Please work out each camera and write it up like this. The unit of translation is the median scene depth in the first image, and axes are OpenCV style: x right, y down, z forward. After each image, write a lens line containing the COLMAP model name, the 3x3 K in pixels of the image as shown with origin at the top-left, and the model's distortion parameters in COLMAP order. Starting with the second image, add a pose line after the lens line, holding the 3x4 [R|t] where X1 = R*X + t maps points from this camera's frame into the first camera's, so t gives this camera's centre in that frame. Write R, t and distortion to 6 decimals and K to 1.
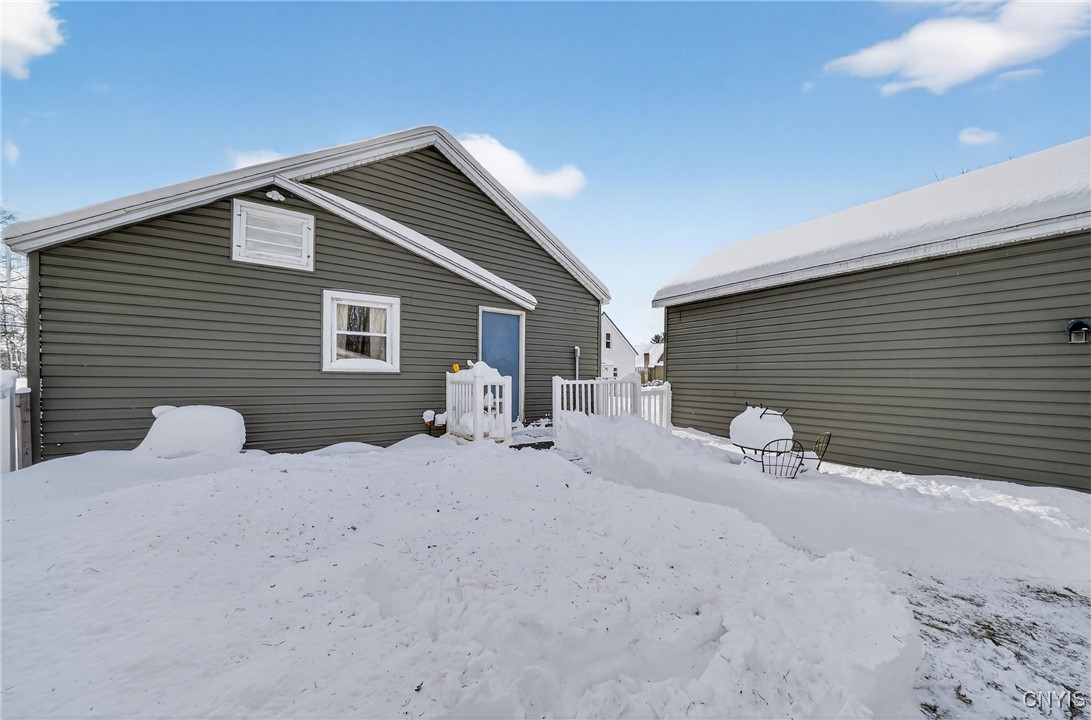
lens RADIAL K [[383.2, 0, 541.3], [0, 383.2, 378.5], [0, 0, 1]] dist [-0.022104, 0.002081]
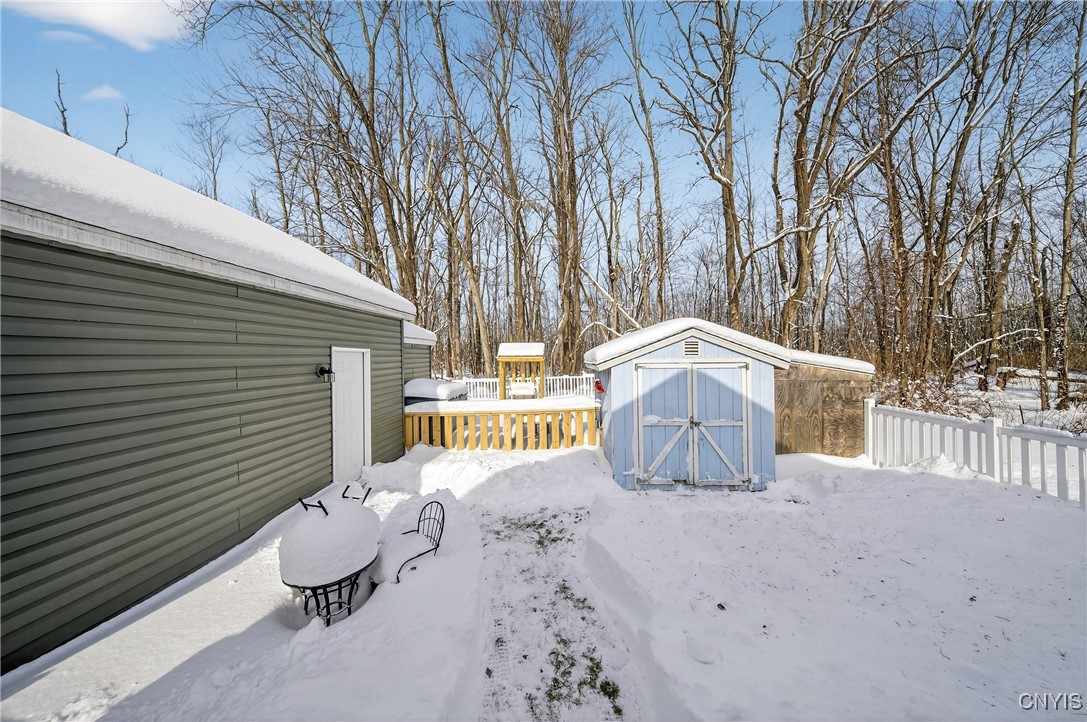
lens RADIAL K [[375.8, 0, 548.3], [0, 375.8, 359.7], [0, 0, 1]] dist [0.001538, -0.003304]
pose [[-0.833975, -0.008931, 0.551730, -0.033428], [0.005568, 0.999682, 0.024599, -0.161206], [-0.551774, 0.023587, -0.833660, 1.317256]]
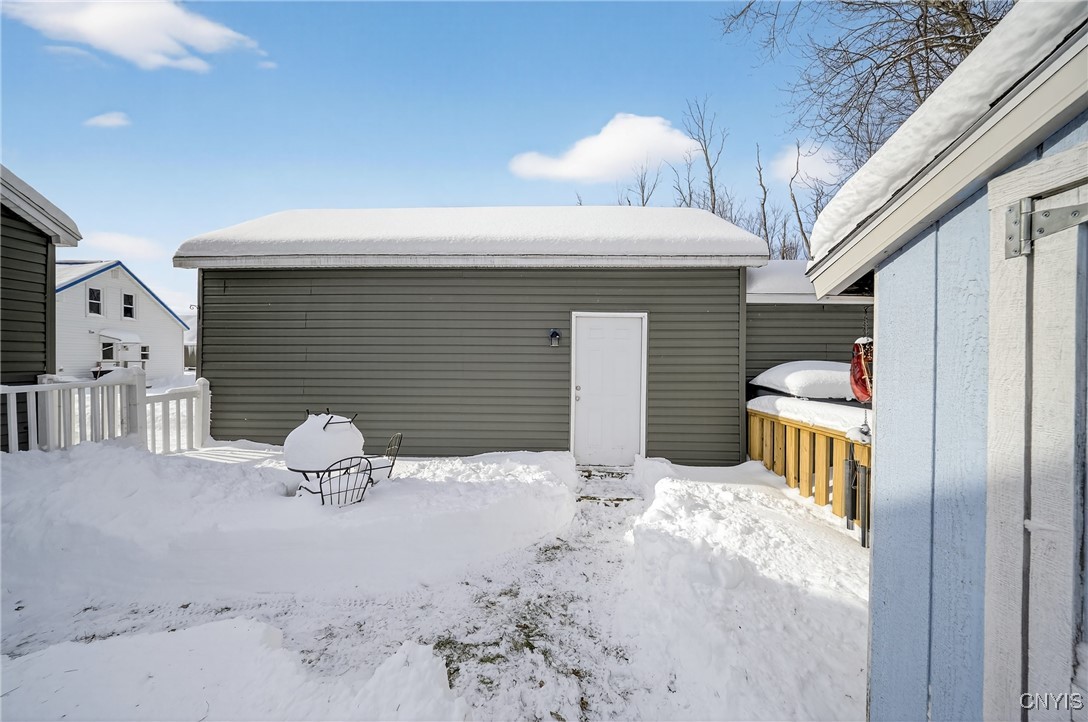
lens RADIAL K [[376.1, 0, 548.9], [0, 376.1, 359.7], [0, 0, 1]] dist [0.001538, -0.003304]
pose [[0.545933, -0.015894, 0.837678, 0.175603], [0.008468, 0.999874, 0.013452, -0.048942], [-0.837786, -0.000251, 0.545999, 0.173759]]
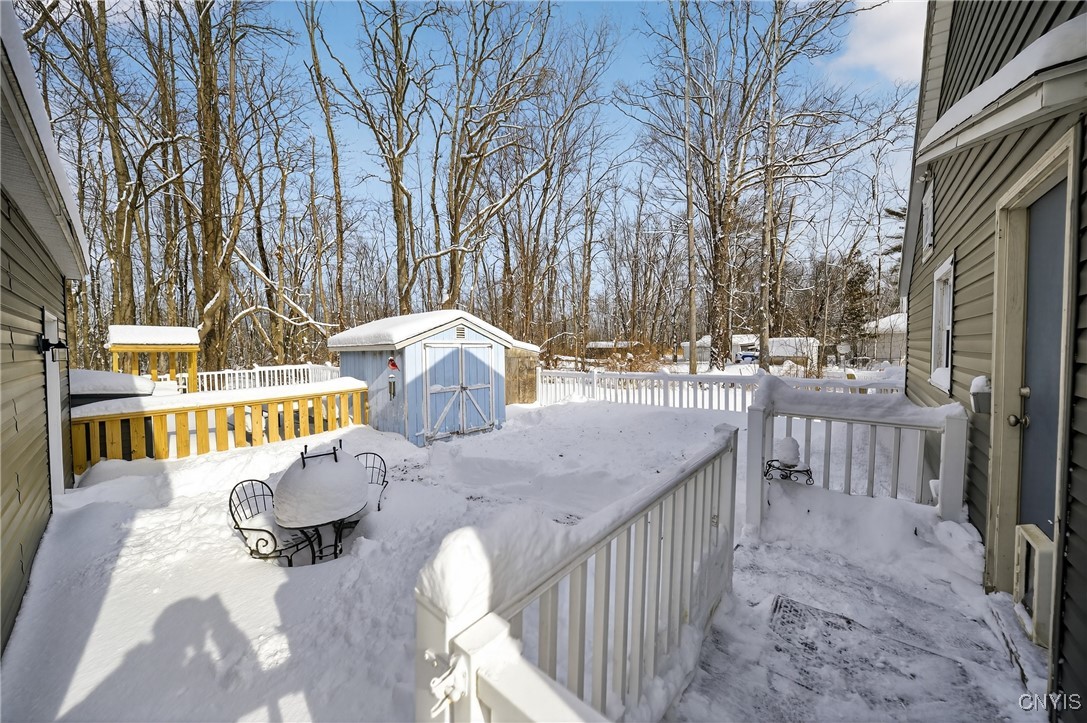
lens RADIAL K [[372.8, 0, 543.5], [0, 372.8, 361.5], [0, 0, 1]] dist [-0.000967, 0.000059]
pose [[-0.954044, 0.007875, -0.299562, 0.414870], [-0.004601, 0.999152, 0.040919, -0.105614], [0.299630, 0.040417, -0.953199, 1.727153]]
